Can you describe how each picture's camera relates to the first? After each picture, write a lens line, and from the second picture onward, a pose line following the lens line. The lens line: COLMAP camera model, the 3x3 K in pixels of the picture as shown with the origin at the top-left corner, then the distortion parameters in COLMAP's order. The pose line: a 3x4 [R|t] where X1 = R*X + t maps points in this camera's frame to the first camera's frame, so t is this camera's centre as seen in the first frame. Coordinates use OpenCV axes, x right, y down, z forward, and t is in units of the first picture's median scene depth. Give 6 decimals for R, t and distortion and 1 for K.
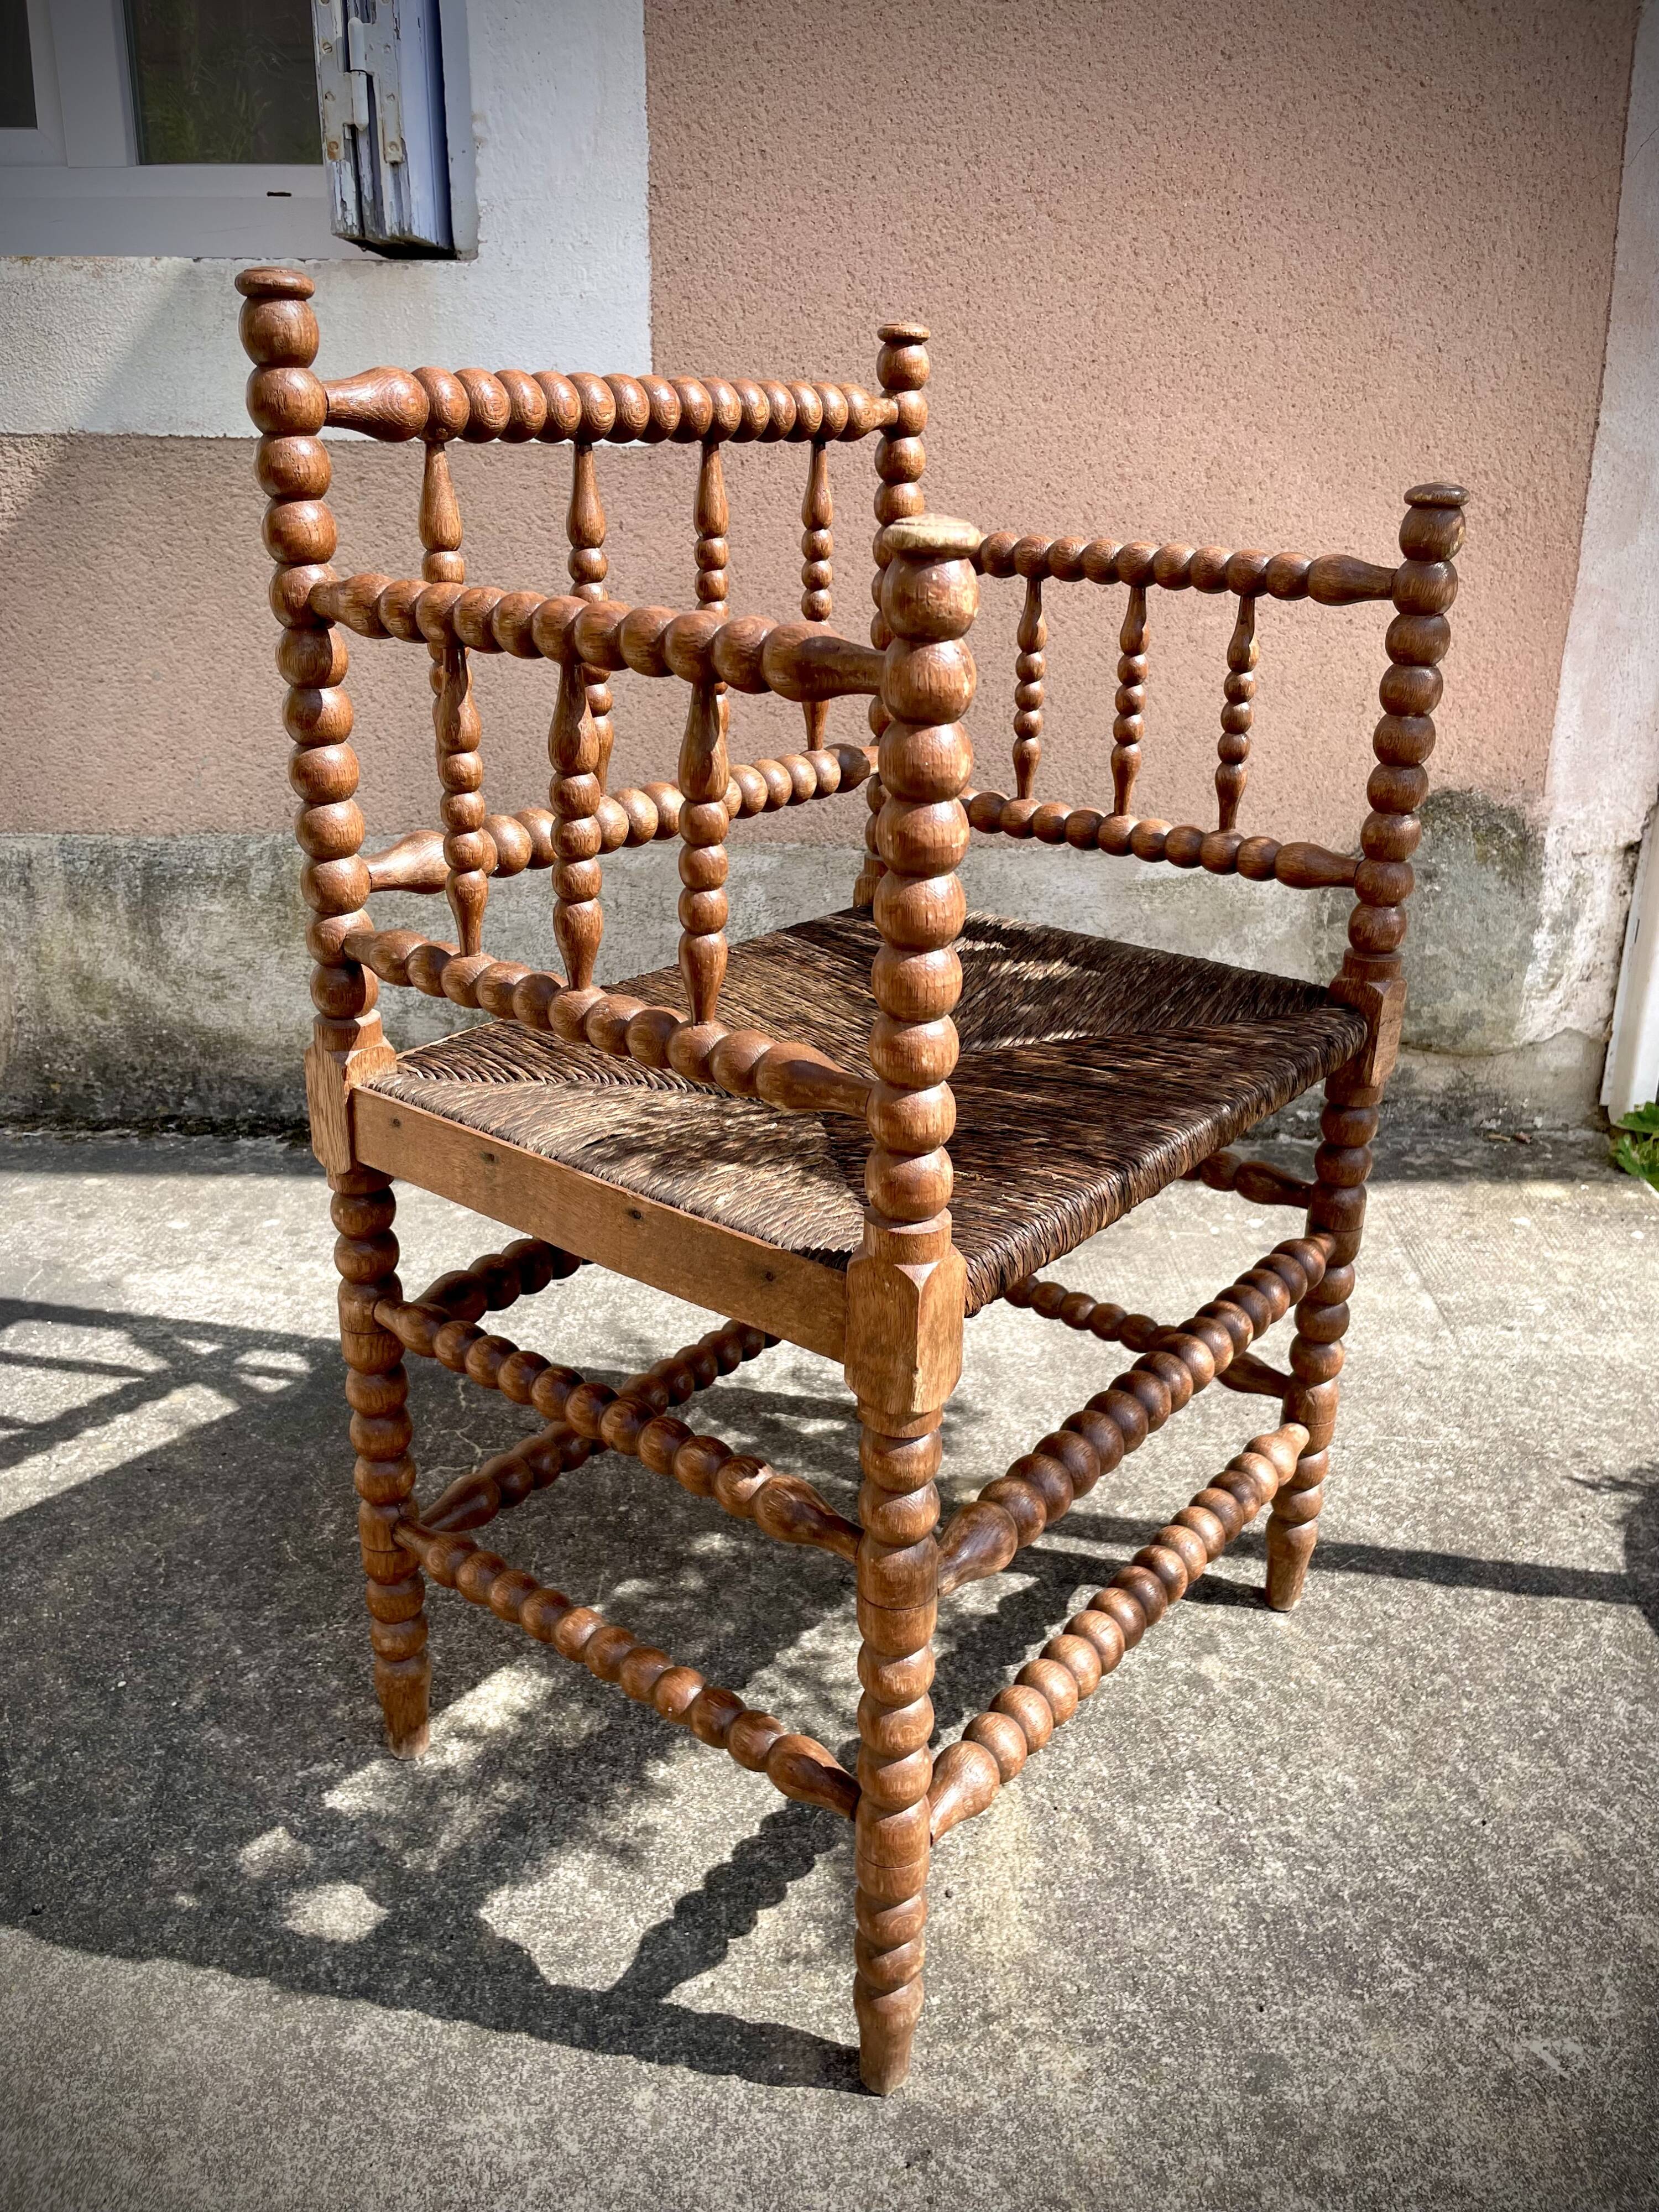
lens RADIAL K [[1711.5, 0, 850.7], [0, 1711.5, 1101.7], [0, 0, 1]] dist [0.088383, -0.126758]
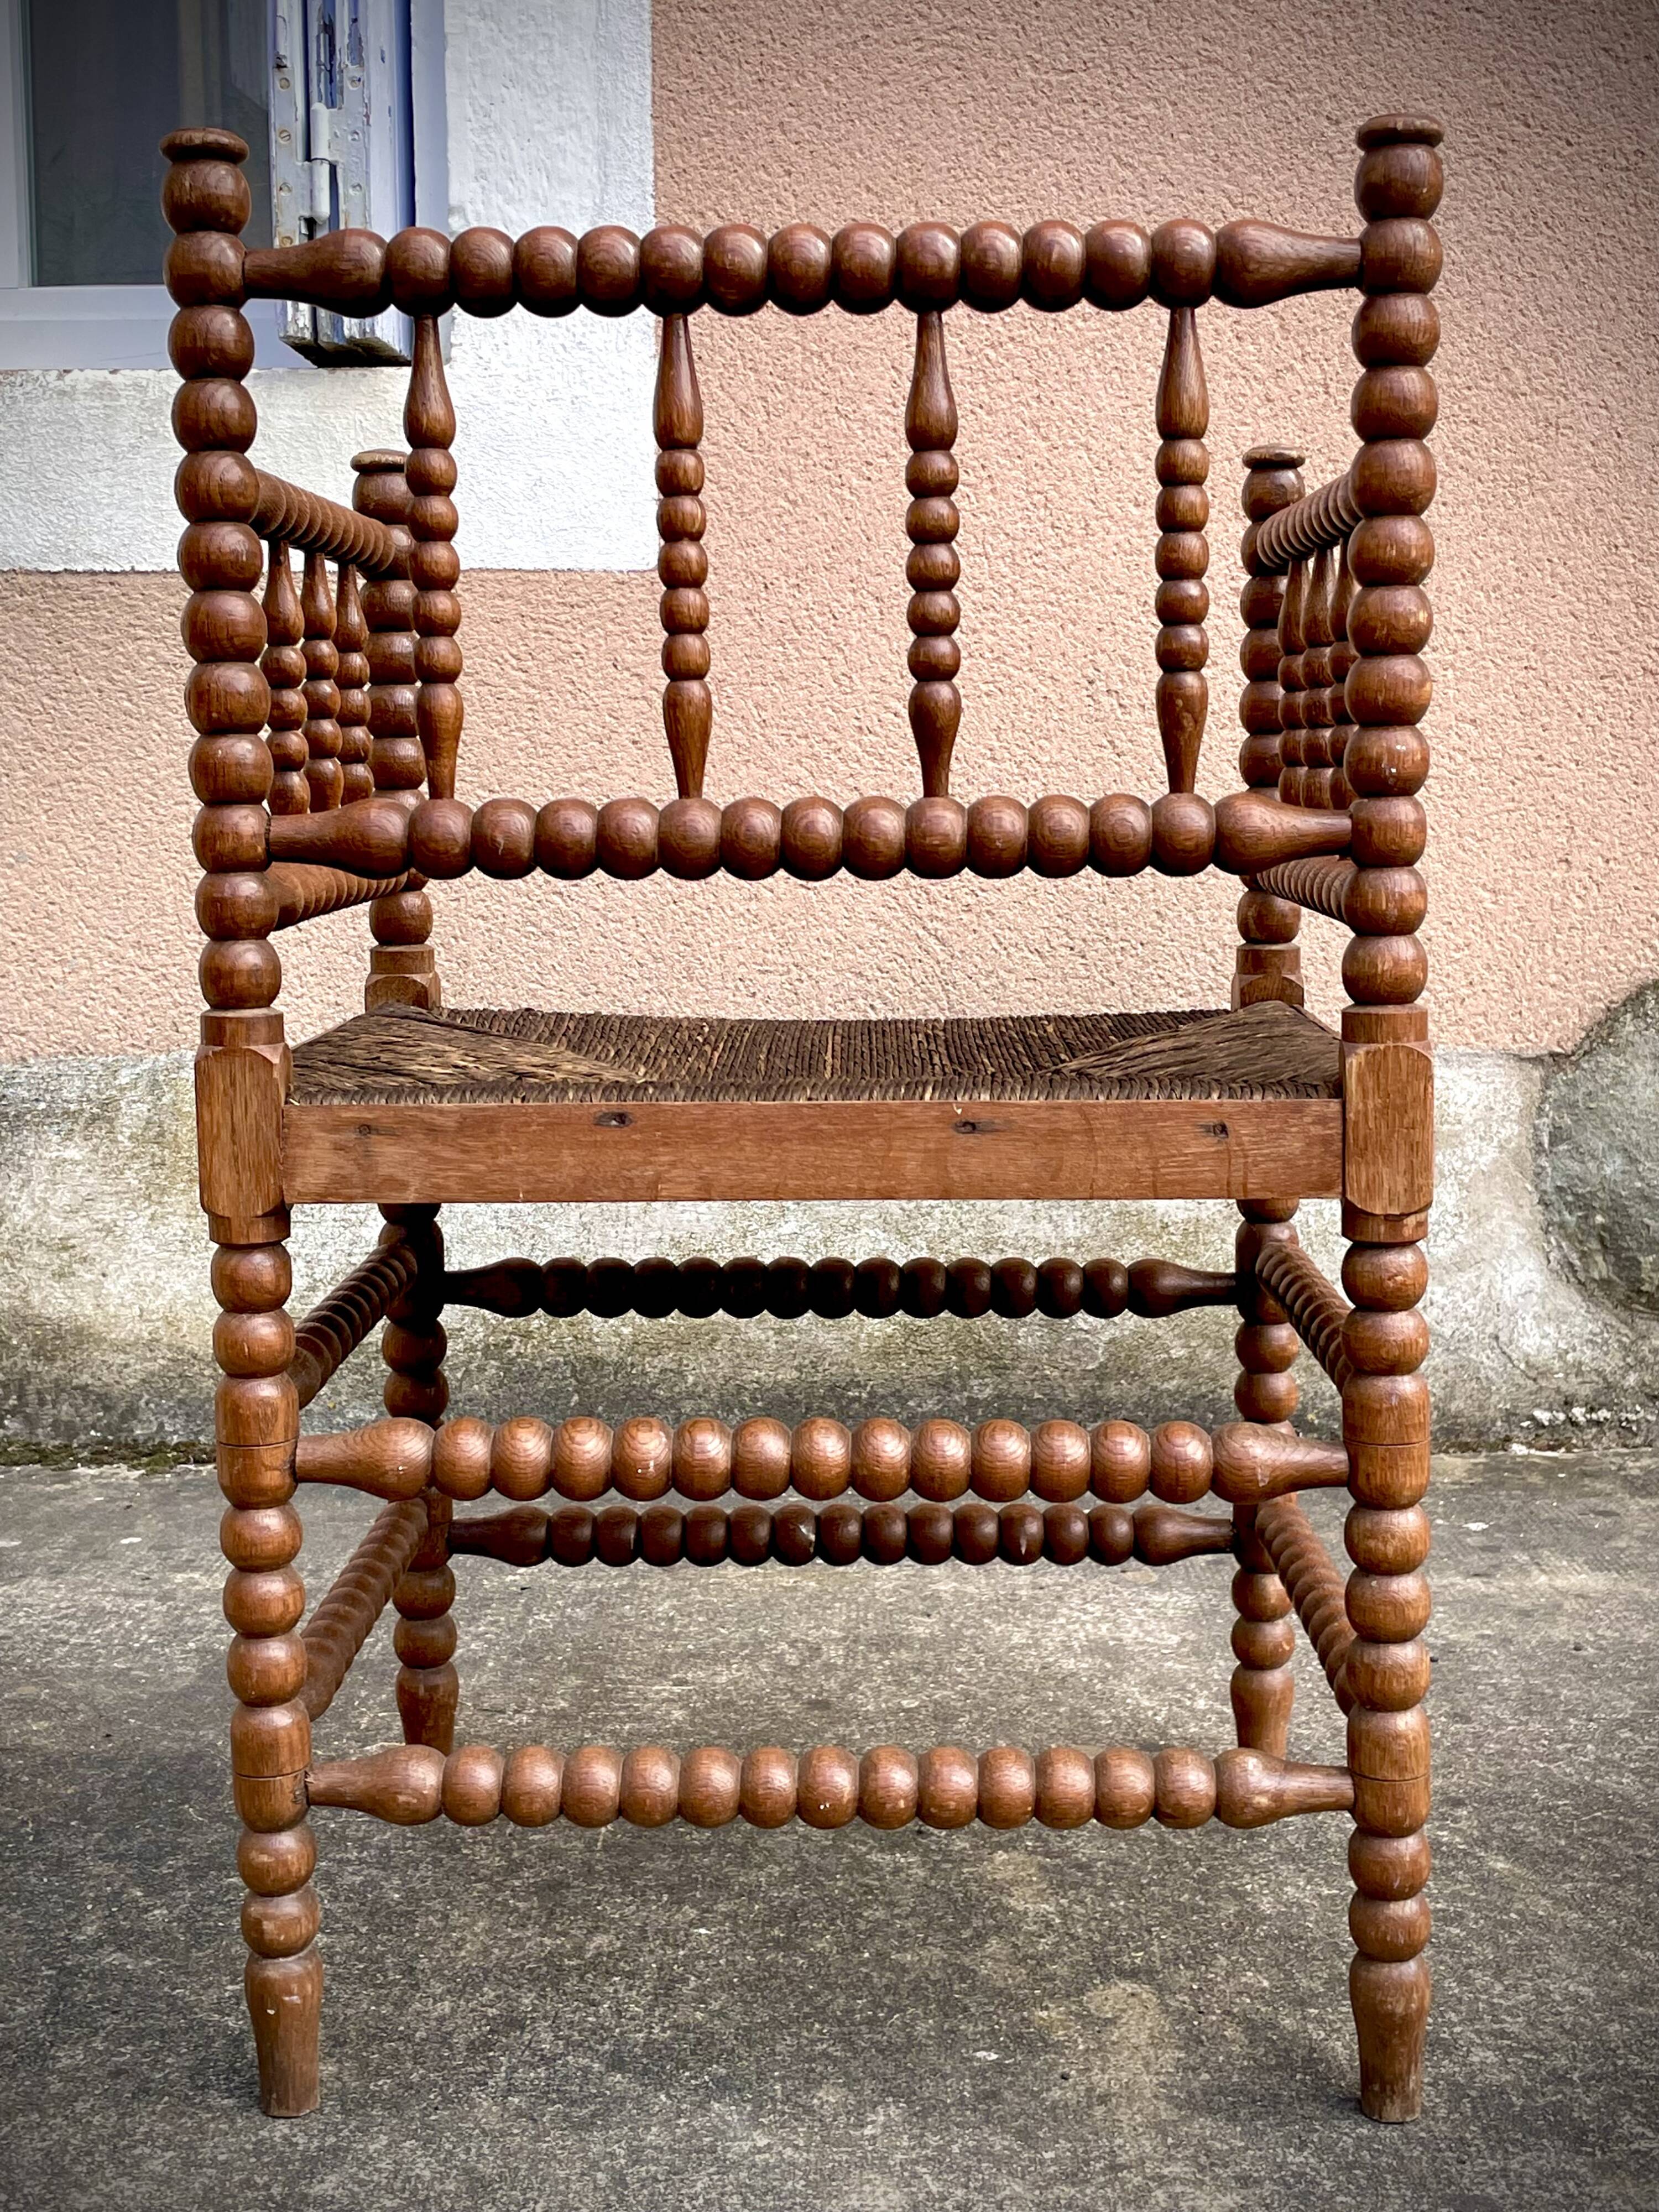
lens RADIAL K [[2806.7, 0, 832.9], [0, 2806.7, 1085.6], [0, 0, 1]] dist [0.114432, -0.200765]
pose [[0.999621, -0.017596, -0.021166, -0.010769], [0.011210, 0.962569, -0.270806, 0.309100], [0.025139, 0.270466, 0.962401, -0.298155]]
